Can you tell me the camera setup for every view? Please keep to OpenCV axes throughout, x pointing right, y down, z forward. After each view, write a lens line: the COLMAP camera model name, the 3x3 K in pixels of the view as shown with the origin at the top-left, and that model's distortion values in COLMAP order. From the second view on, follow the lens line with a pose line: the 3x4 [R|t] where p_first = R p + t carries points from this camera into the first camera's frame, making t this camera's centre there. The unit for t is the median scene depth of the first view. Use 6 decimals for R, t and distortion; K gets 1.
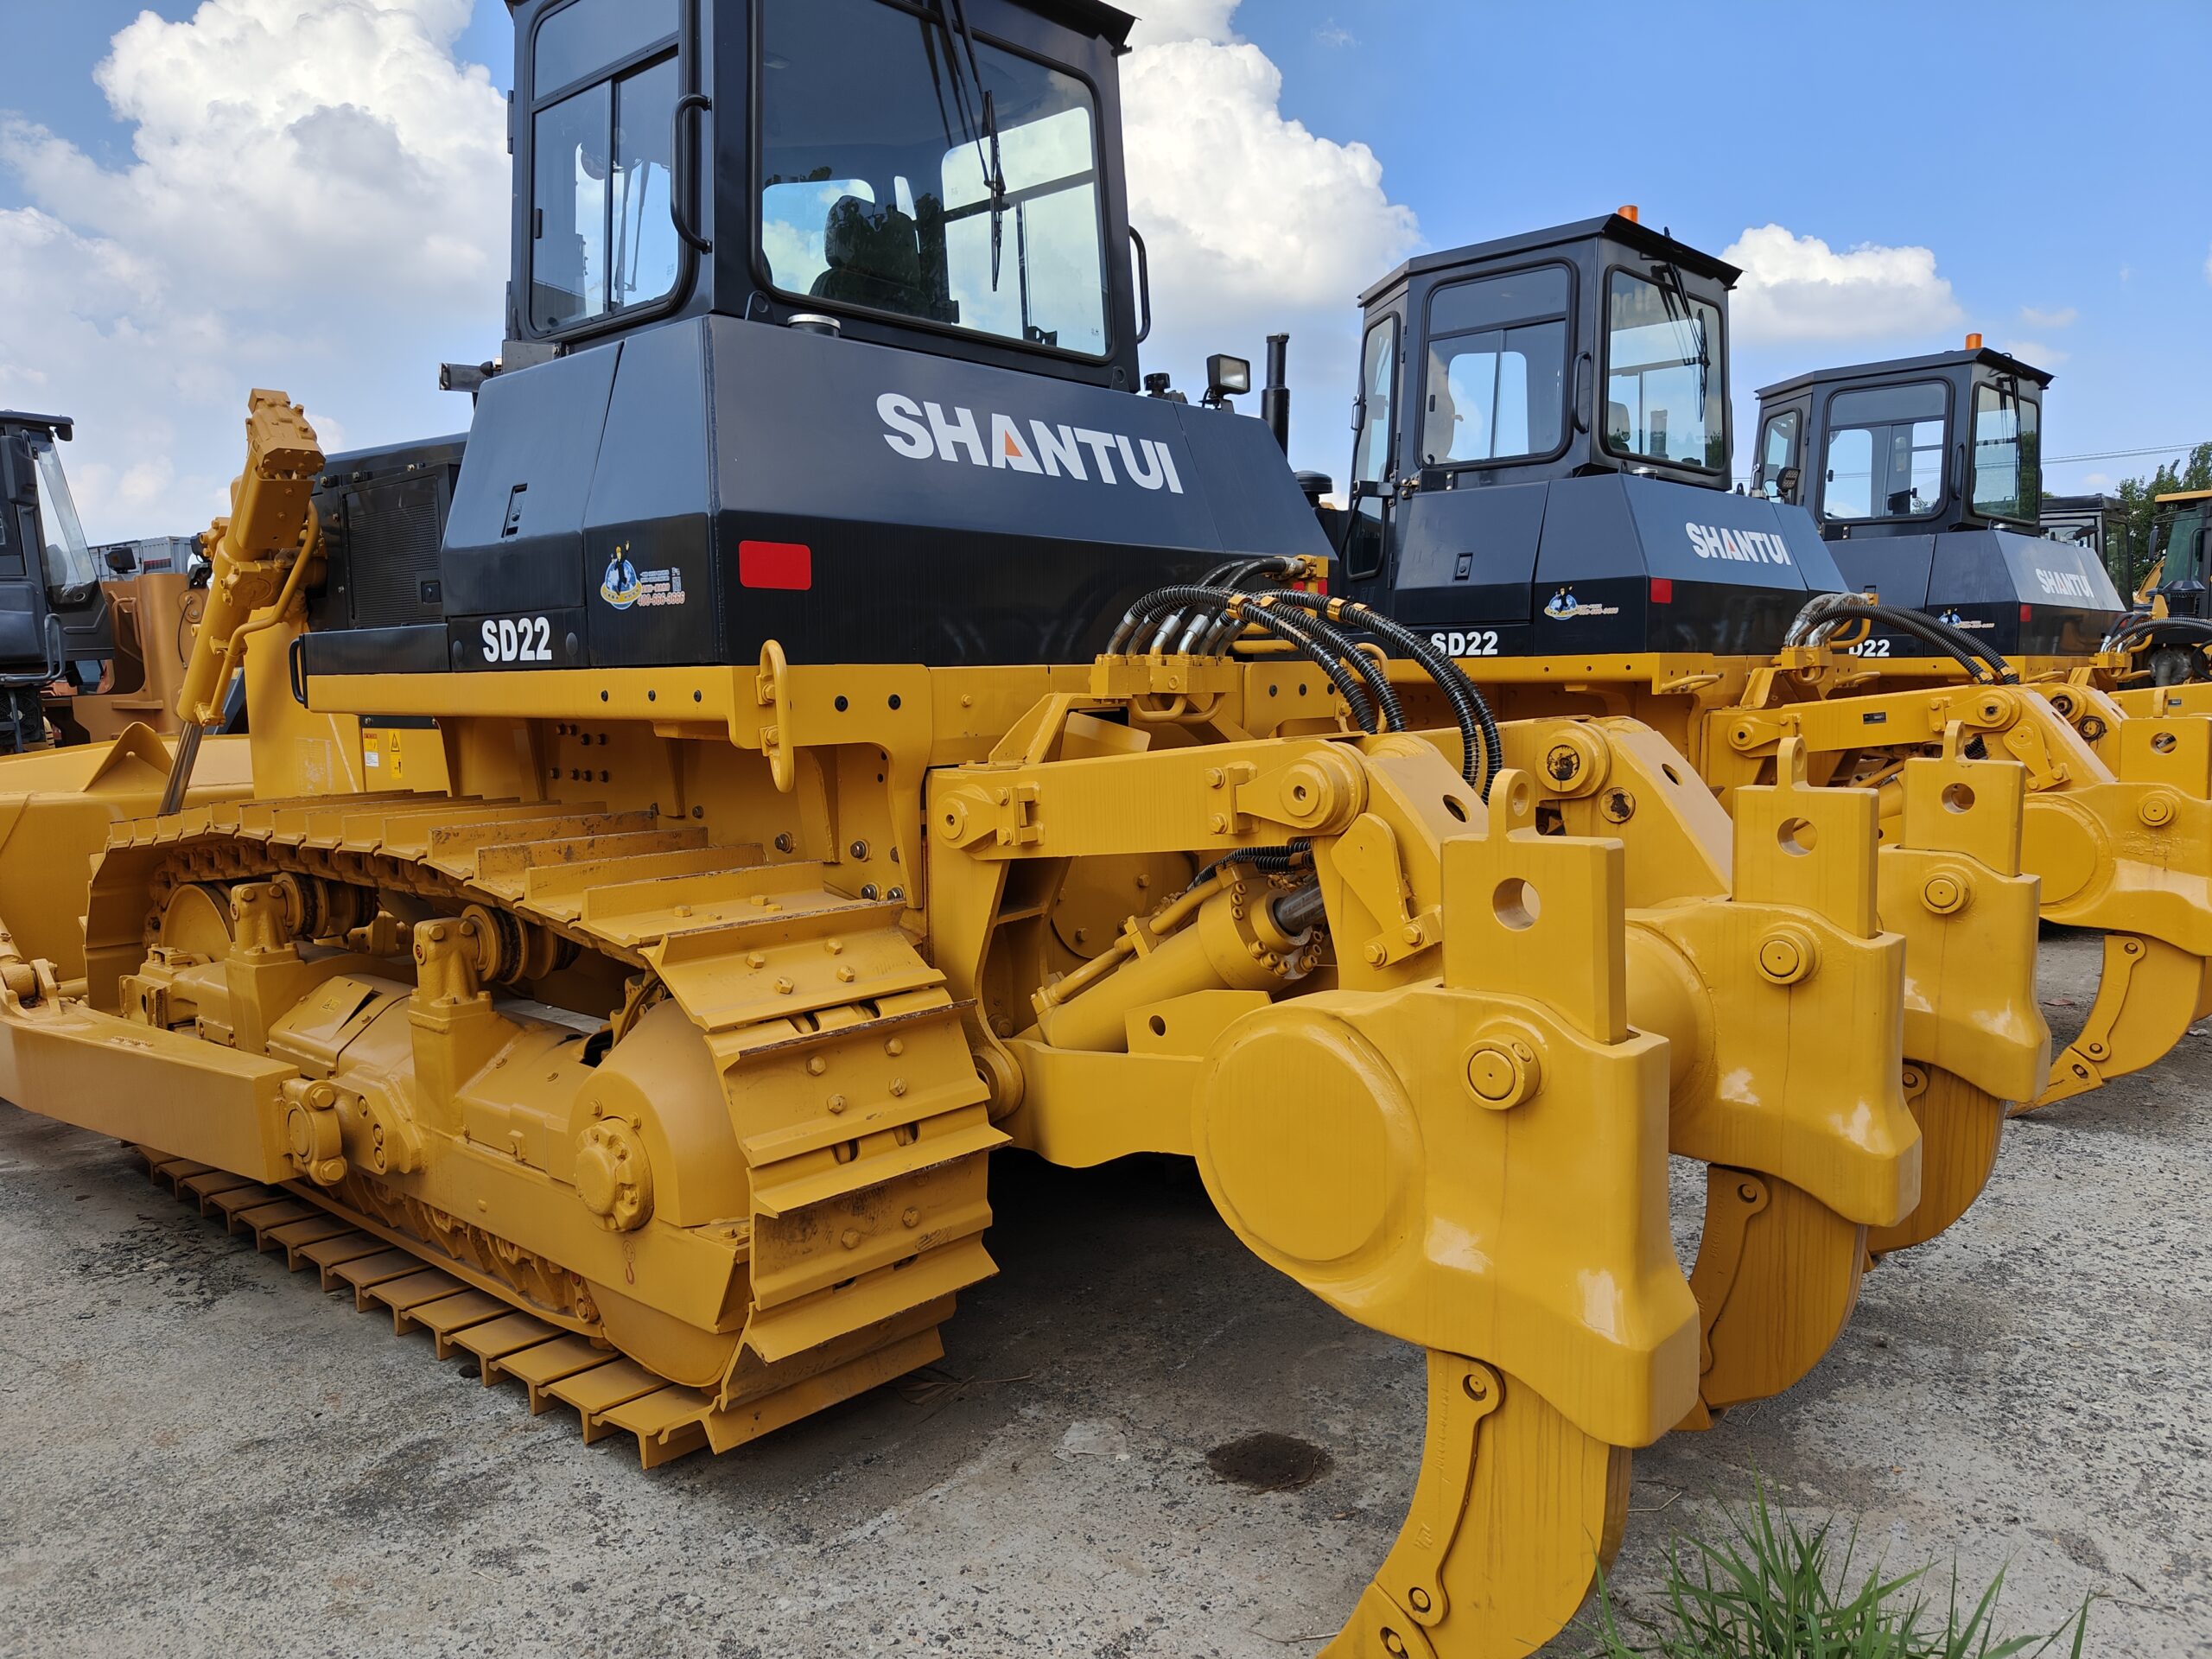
lens RADIAL K [[1562.3, 0, 1064.5], [0, 1562.3, 829.0], [0, 0, 1]] dist [-0.003700, -0.001363]
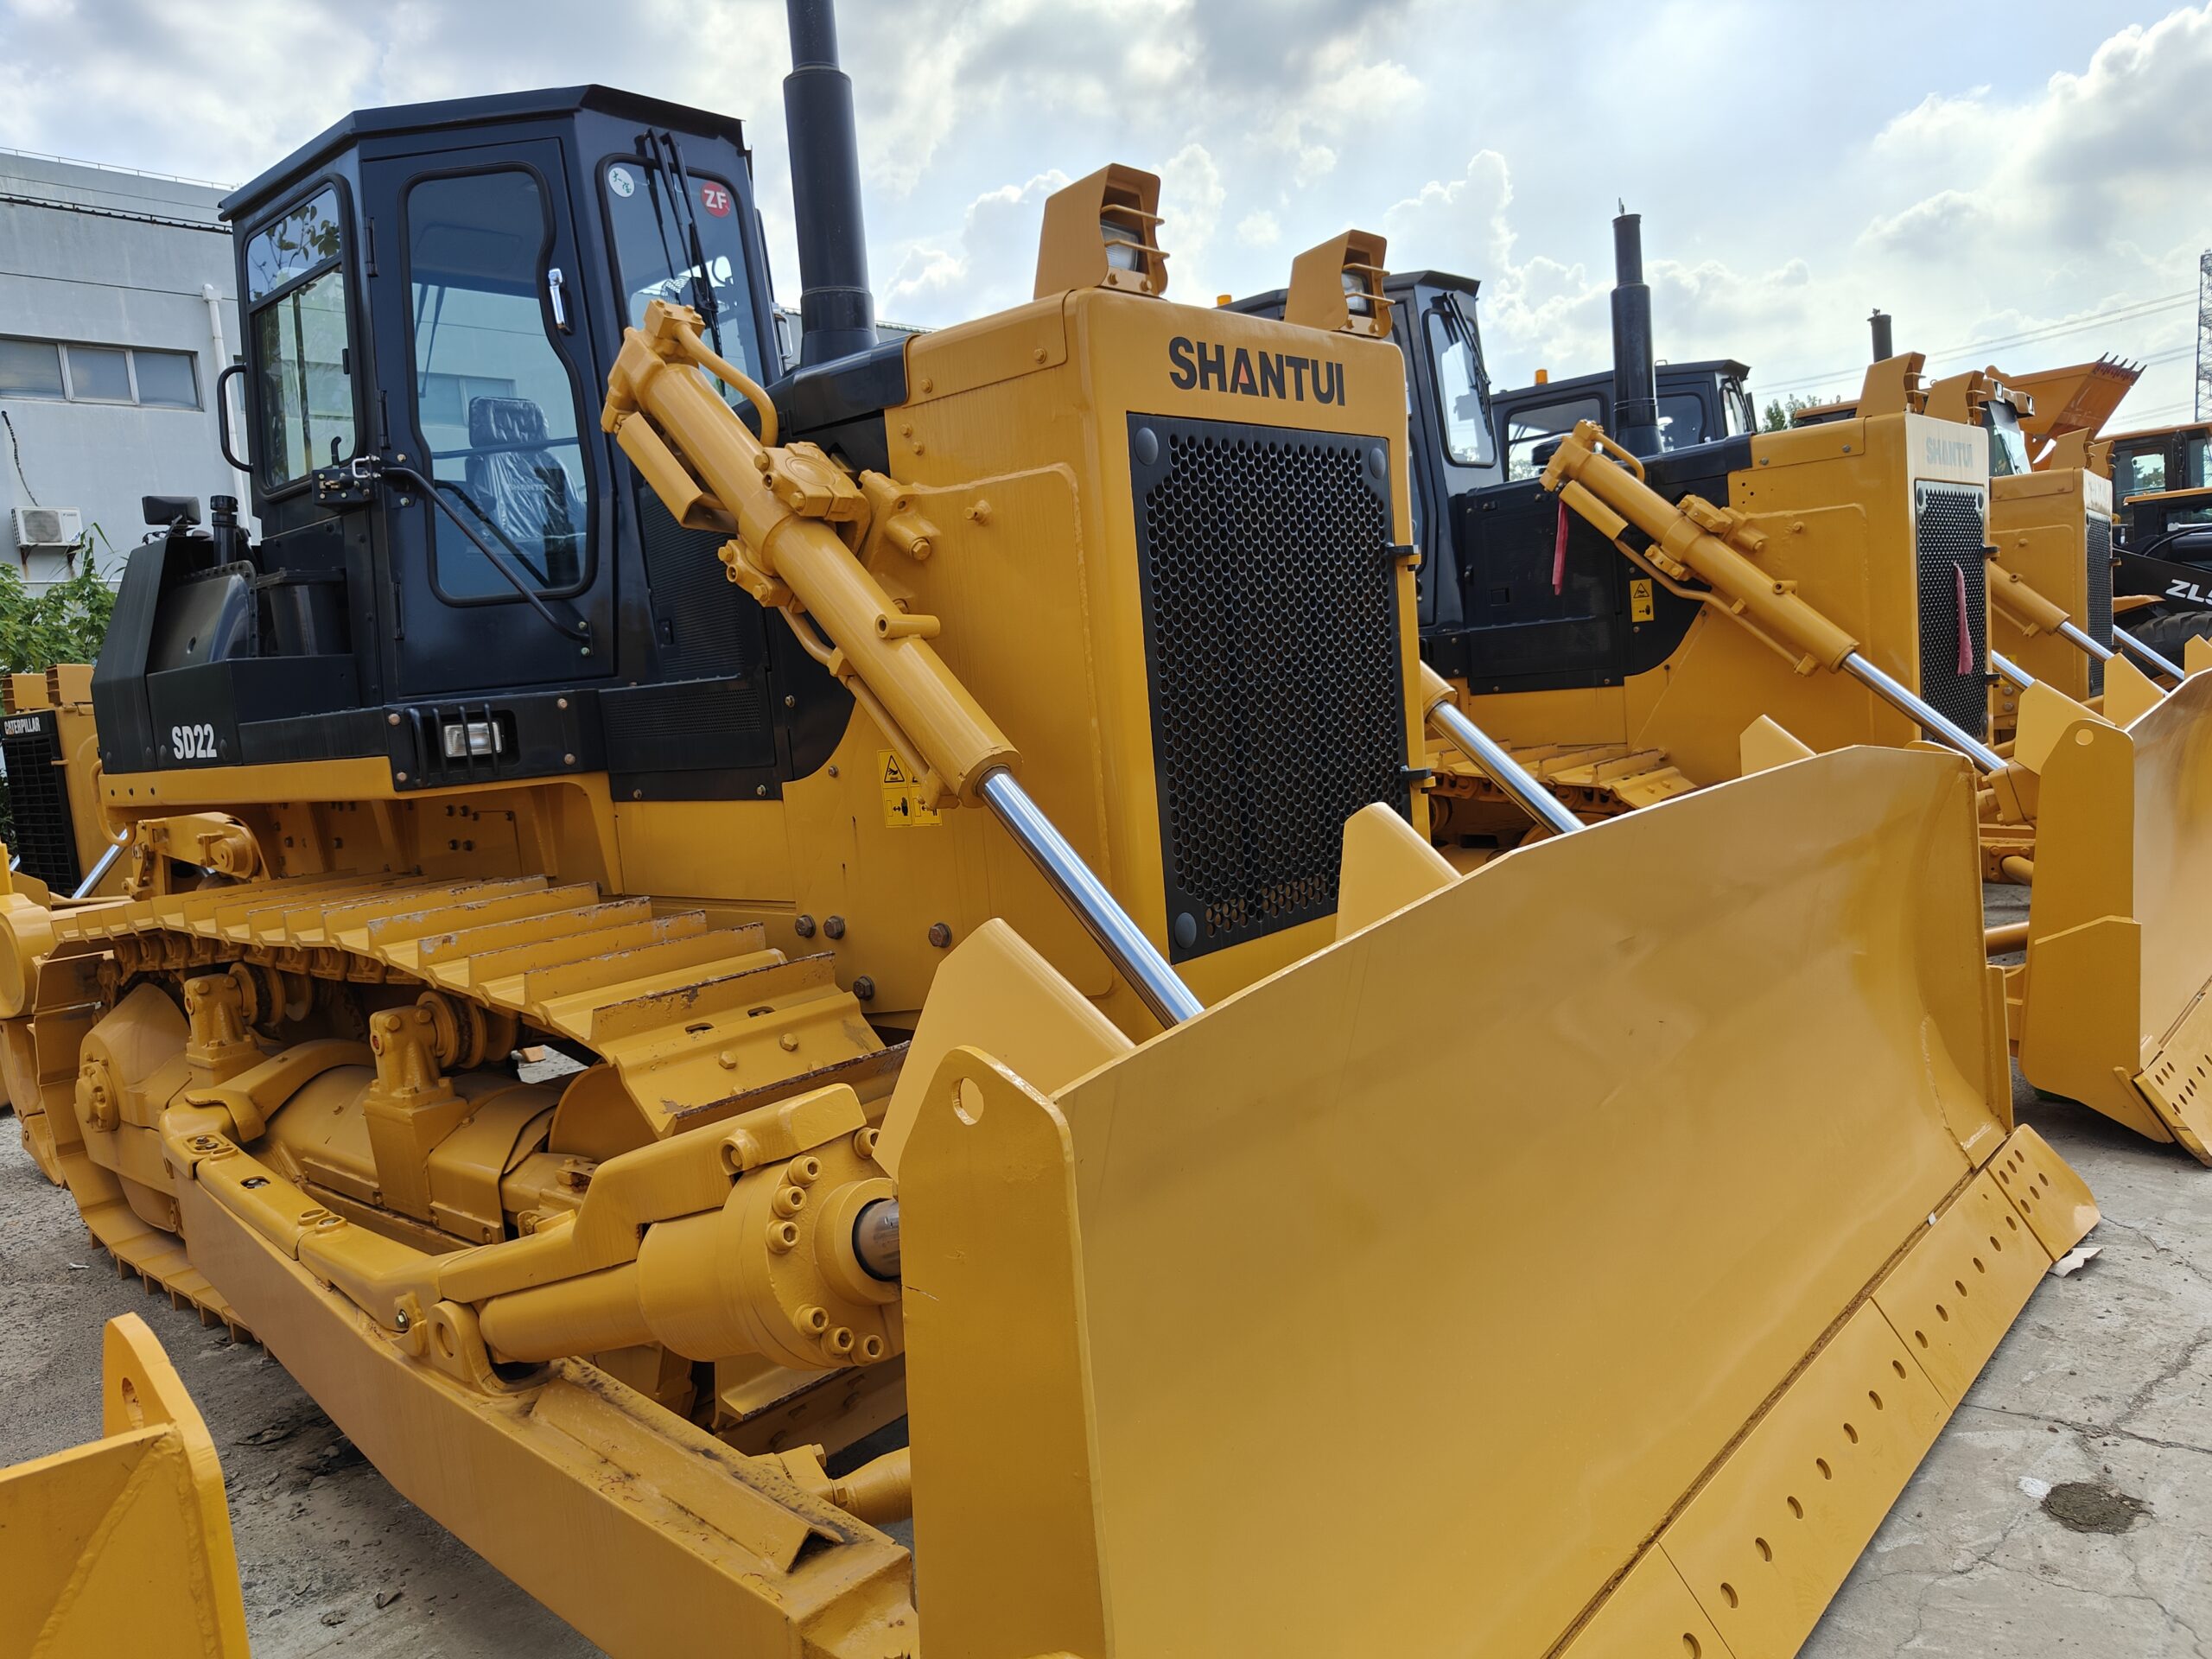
lens RADIAL K [[1562.3, 0, 1064.5], [0, 1562.3, 829.0], [0, 0, 1]] dist [-0.003700, -0.001363]
pose [[-0.995072, 0.099159, -0.000383, -1.062135], [0.097081, 0.974991, 0.199919, -0.233147], [0.020198, 0.198897, -0.979812, 2.243095]]
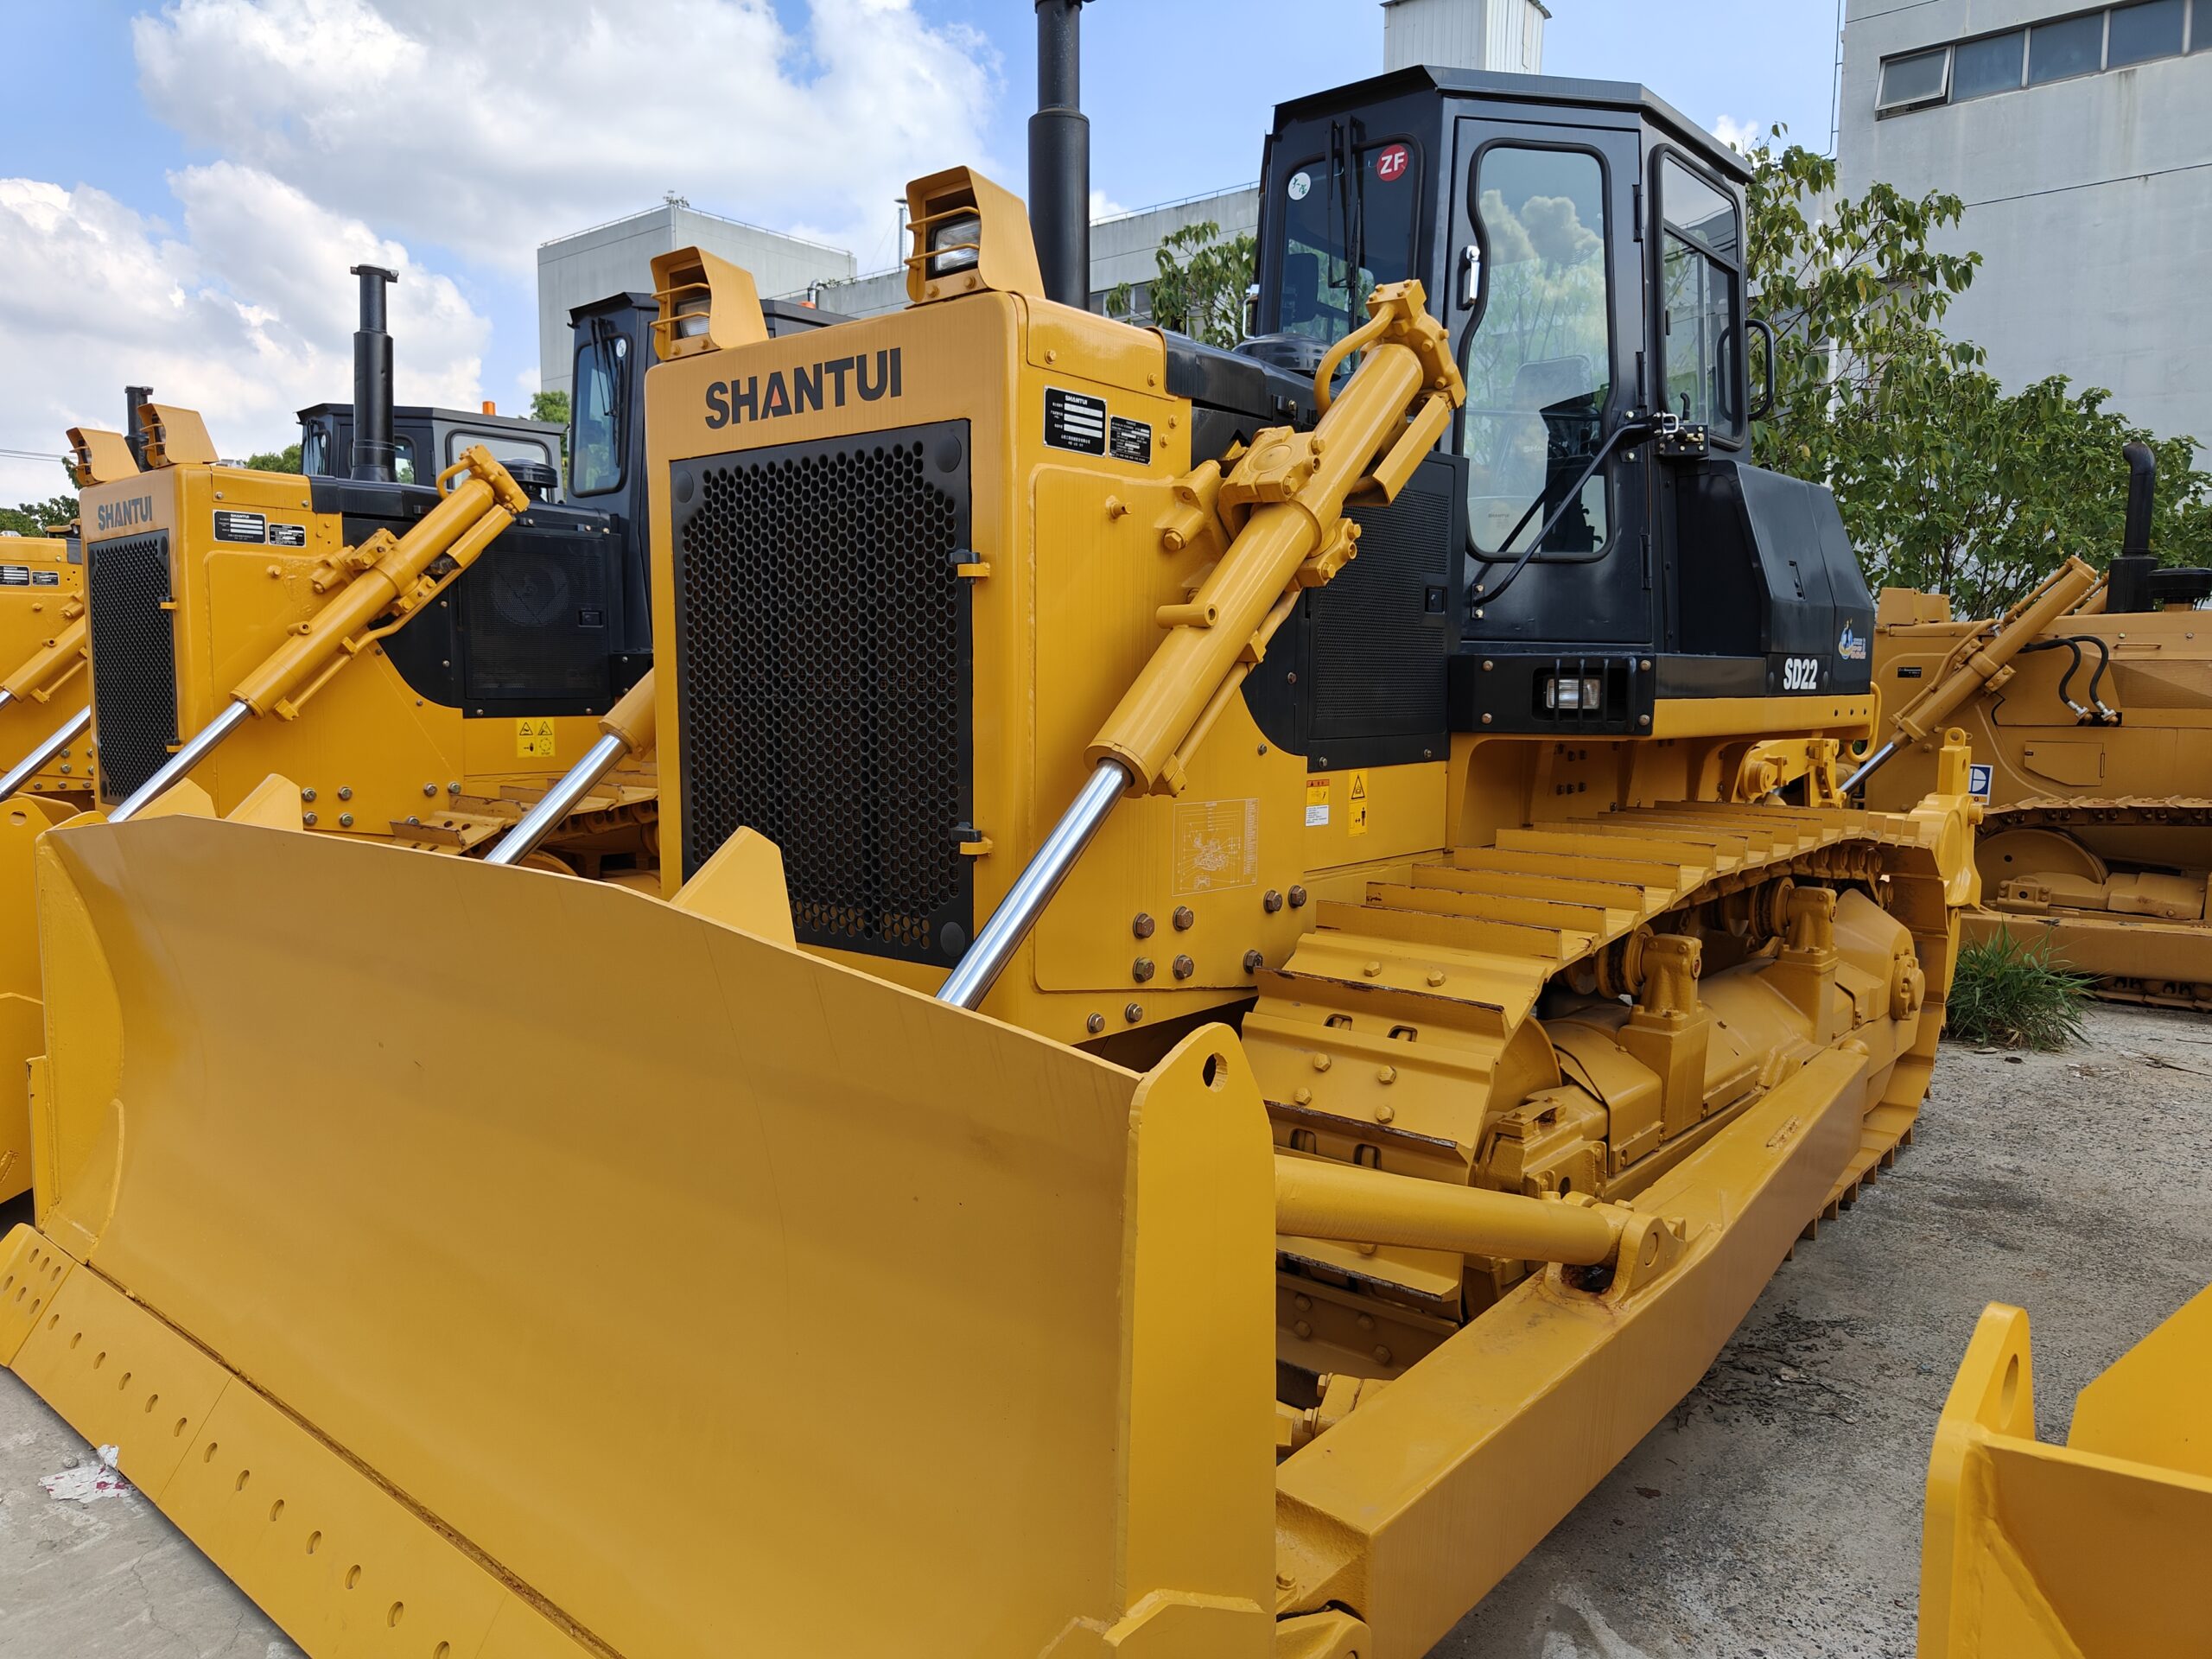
lens RADIAL K [[1562.3, 0, 1064.5], [0, 1562.3, 829.0], [0, 0, 1]] dist [-0.003700, -0.001363]
pose [[-0.017857, -0.087498, 0.996005, -1.676284], [0.091671, 0.991824, 0.088774, -0.163661], [-0.995629, 0.092890, -0.009690, 1.633544]]
